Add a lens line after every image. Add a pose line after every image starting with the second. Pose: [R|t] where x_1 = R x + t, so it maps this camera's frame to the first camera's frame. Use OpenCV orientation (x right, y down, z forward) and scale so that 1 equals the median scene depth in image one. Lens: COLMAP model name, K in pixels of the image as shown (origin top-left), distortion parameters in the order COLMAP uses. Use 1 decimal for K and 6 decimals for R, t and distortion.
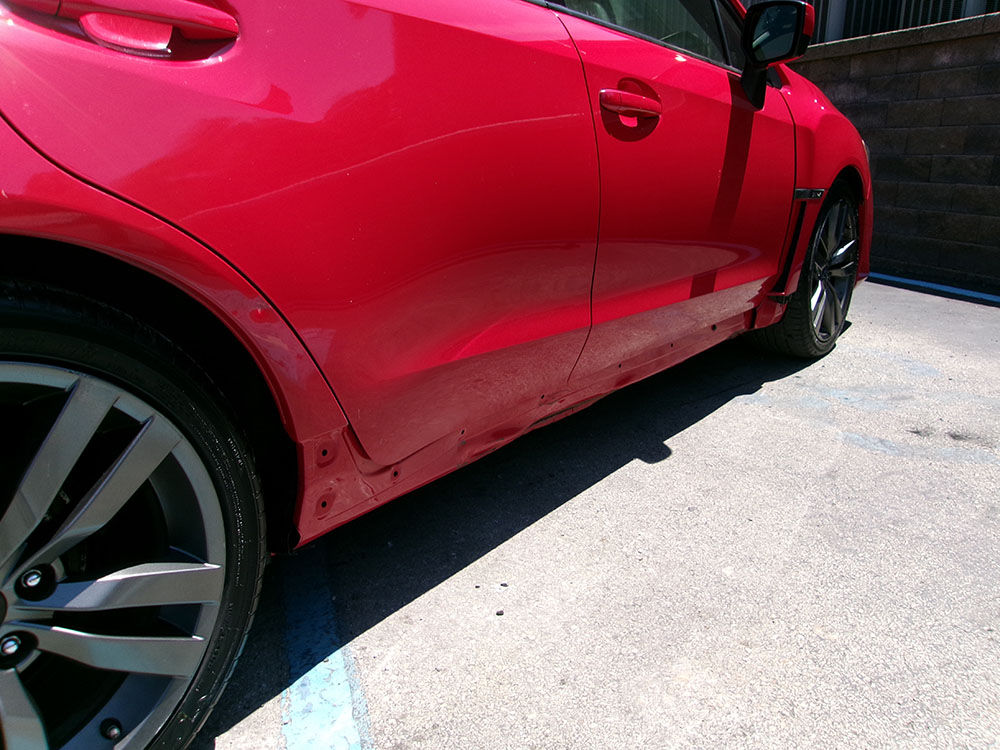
lens RADIAL K [[775.8, 0, 501.2], [0, 775.8, 366.5], [0, 0, 1]] dist [-0.013184, 0.023647]
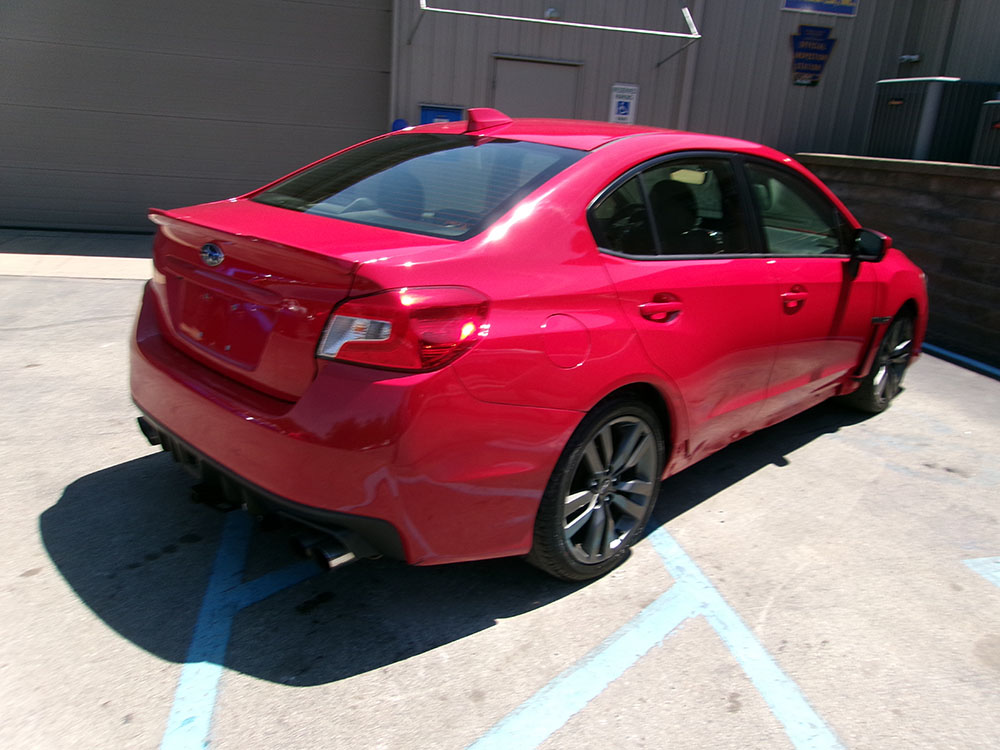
lens RADIAL K [[775.8, 0, 502.1], [0, 775.8, 374.8], [0, 0, 1]] dist [-0.013184, 0.023647]
pose [[0.992759, 0.094430, -0.074241, -0.297637], [-0.092965, 0.995405, 0.022949, -0.066537], [0.076067, -0.015881, 0.996976, -0.778649]]
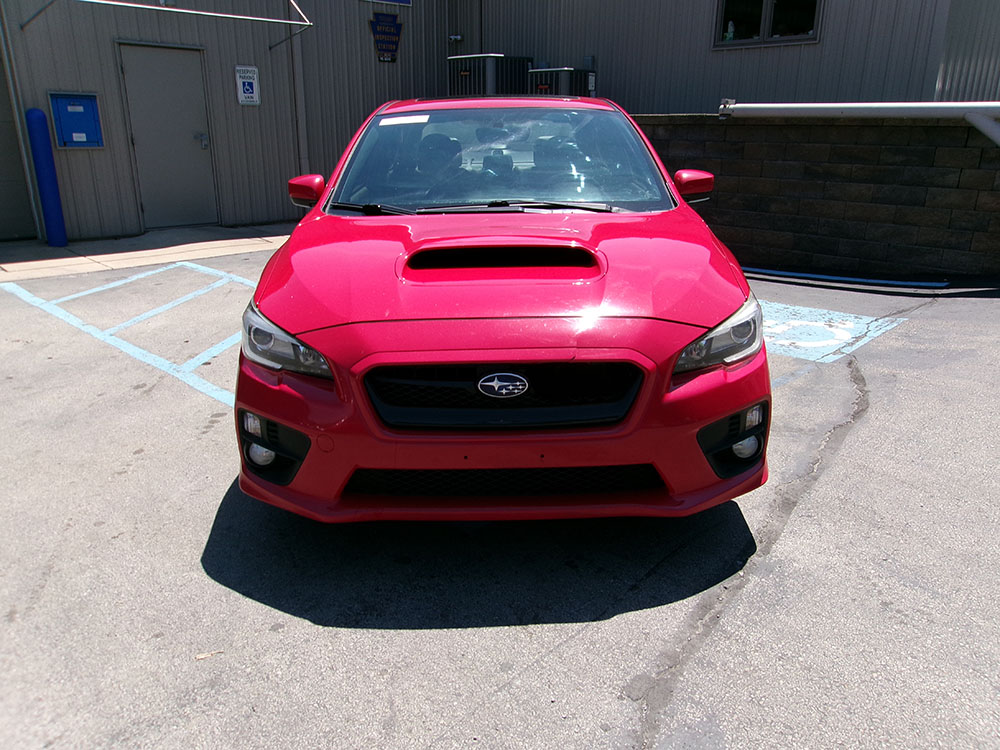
lens RADIAL K [[775.8, 0, 502.4], [0, 775.8, 380.1], [0, 0, 1]] dist [-0.013184, 0.023647]
pose [[0.881250, -0.146321, 0.449431, -1.031856], [0.129604, 0.989236, 0.067935, 0.143092], [-0.454534, -0.001620, 0.890728, -1.342743]]
